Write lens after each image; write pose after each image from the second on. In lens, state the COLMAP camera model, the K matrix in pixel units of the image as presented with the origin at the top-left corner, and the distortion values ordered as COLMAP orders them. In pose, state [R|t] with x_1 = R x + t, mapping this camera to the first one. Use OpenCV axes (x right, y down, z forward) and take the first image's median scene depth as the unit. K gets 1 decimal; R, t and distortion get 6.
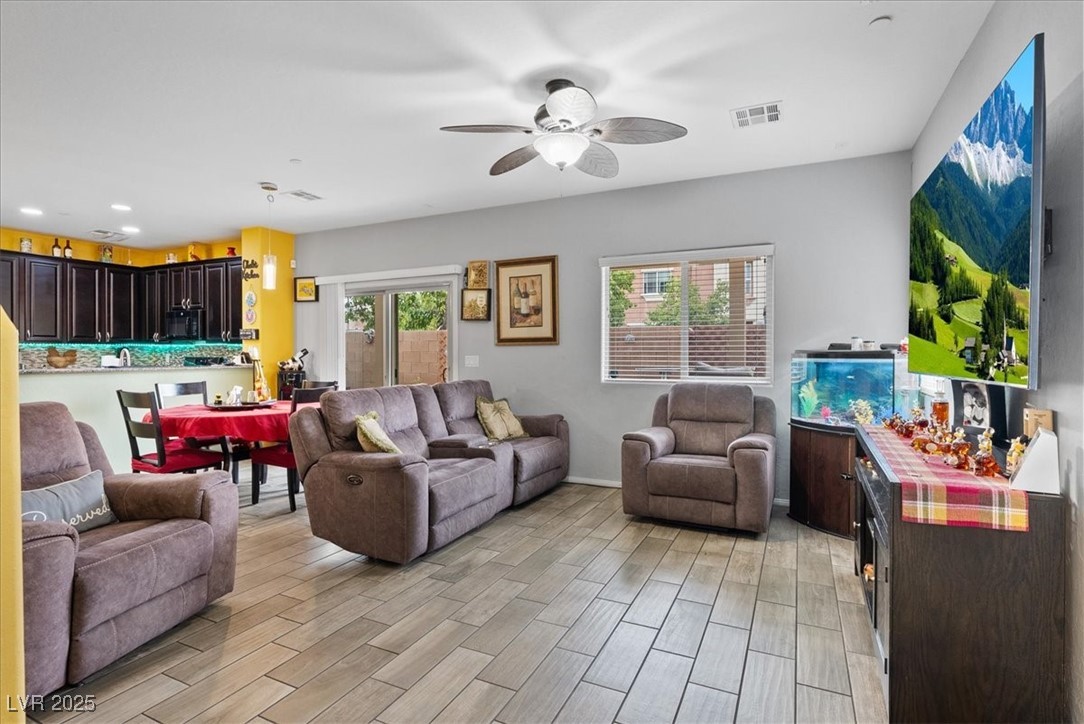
lens RADIAL K [[541.8, 0, 544.8], [0, 541.8, 352.9], [0, 0, 1]] dist [-0.005570, 0.003030]
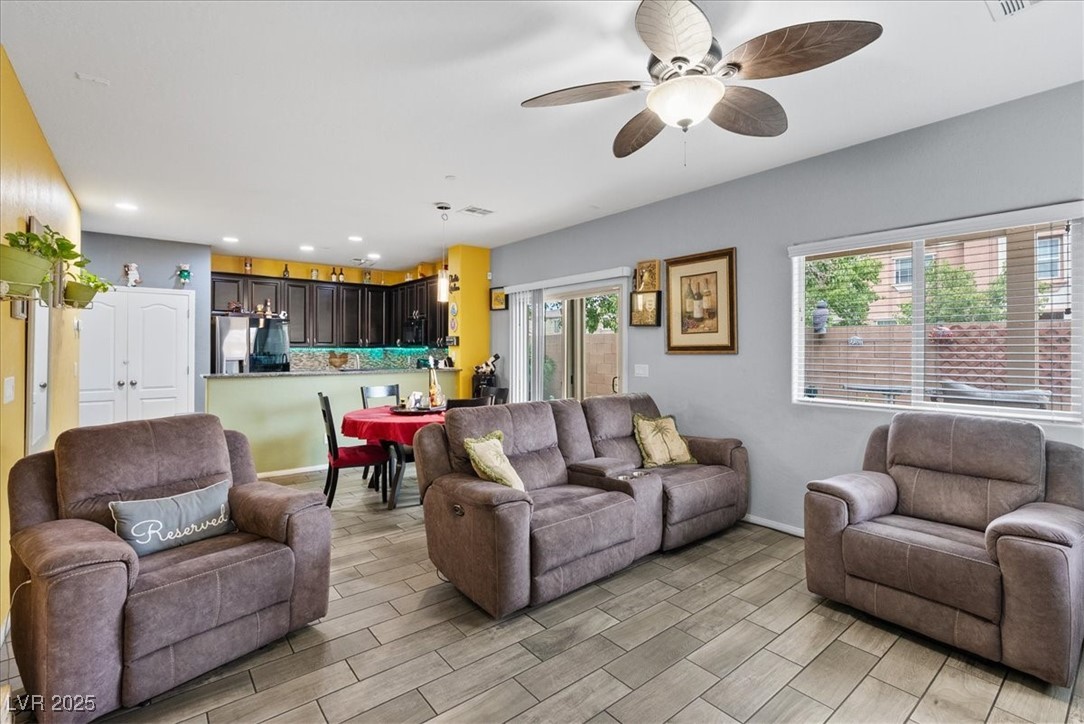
lens RADIAL K [[500.1, 0, 542.3], [0, 500.1, 343.4], [0, 0, 1]] dist [-0.008307, 0.003285]
pose [[0.902154, -0.002817, -0.431404, 0.098164], [-0.001721, 0.999947, -0.010127, -0.026827], [0.431410, 0.009879, 0.902102, 0.202160]]
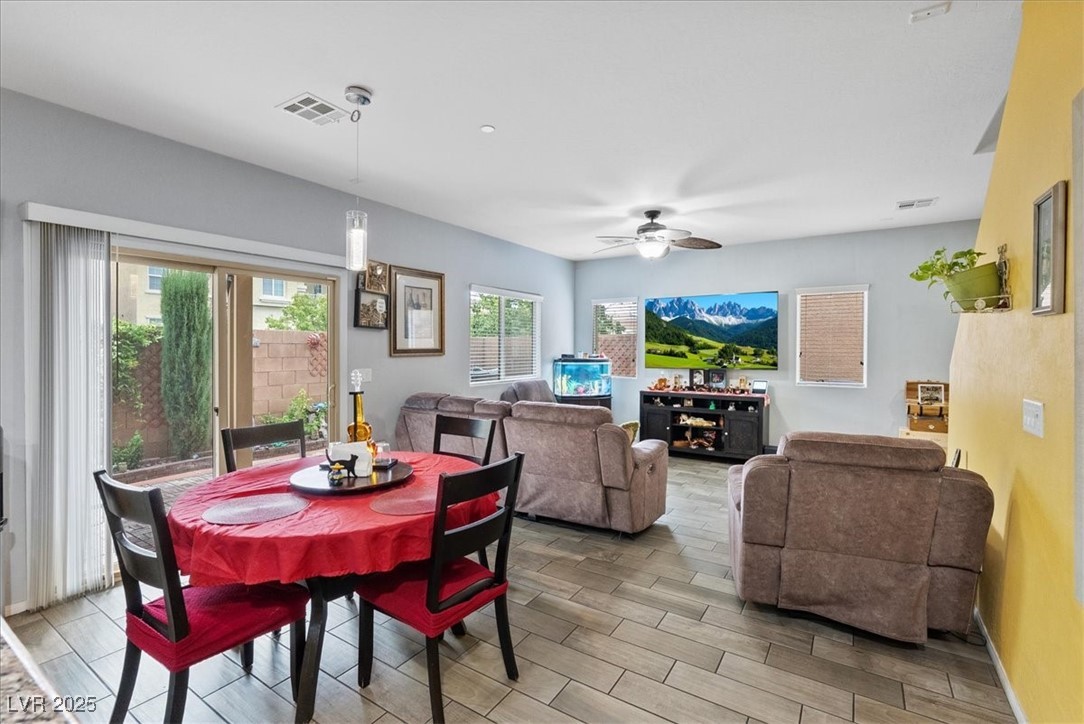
lens RADIAL K [[500.1, 0, 543.7], [0, 500.1, 357.9], [0, 0, 1]] dist [-0.008307, 0.003285]
pose [[0.114321, -0.016857, 0.993301, -1.091086], [0.001562, 0.999858, 0.016789, -0.031042], [-0.993443, -0.000368, 0.114331, 0.780343]]
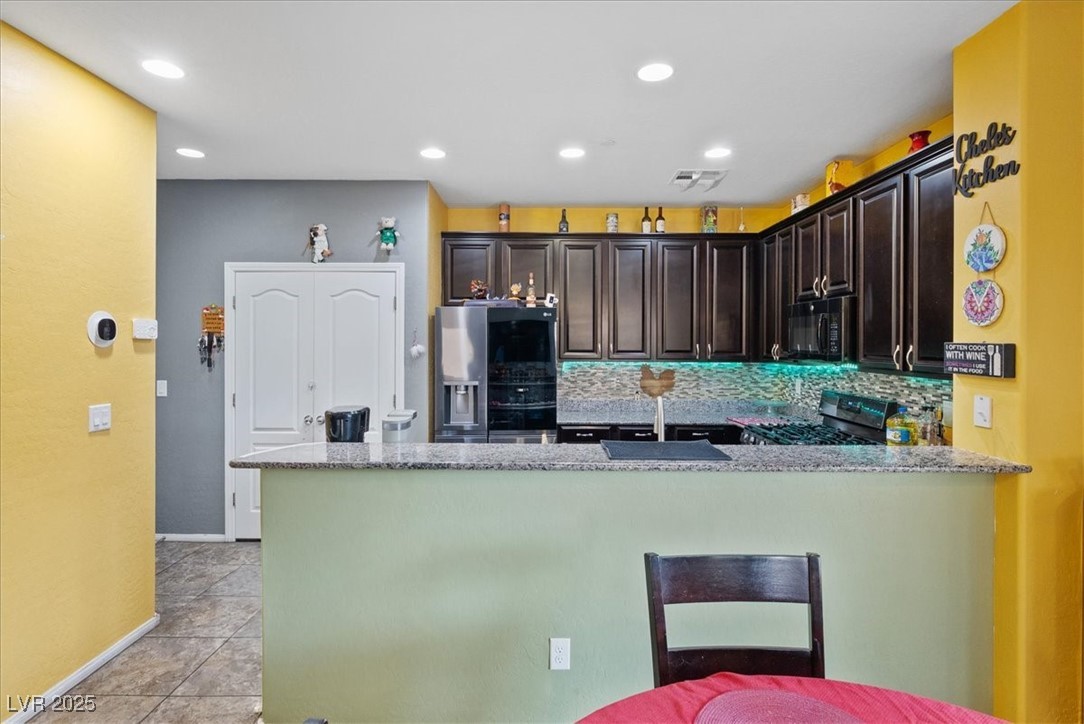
lens RADIAL K [[541.8, 0, 543.3], [0, 541.8, 348.2], [0, 0, 1]] dist [-0.005570, 0.003030]
pose [[0.432939, 0.009634, -0.901372, -0.517367], [-0.003254, 0.999953, 0.009124, -0.060314], [0.901417, -0.001017, 0.432950, 0.881056]]
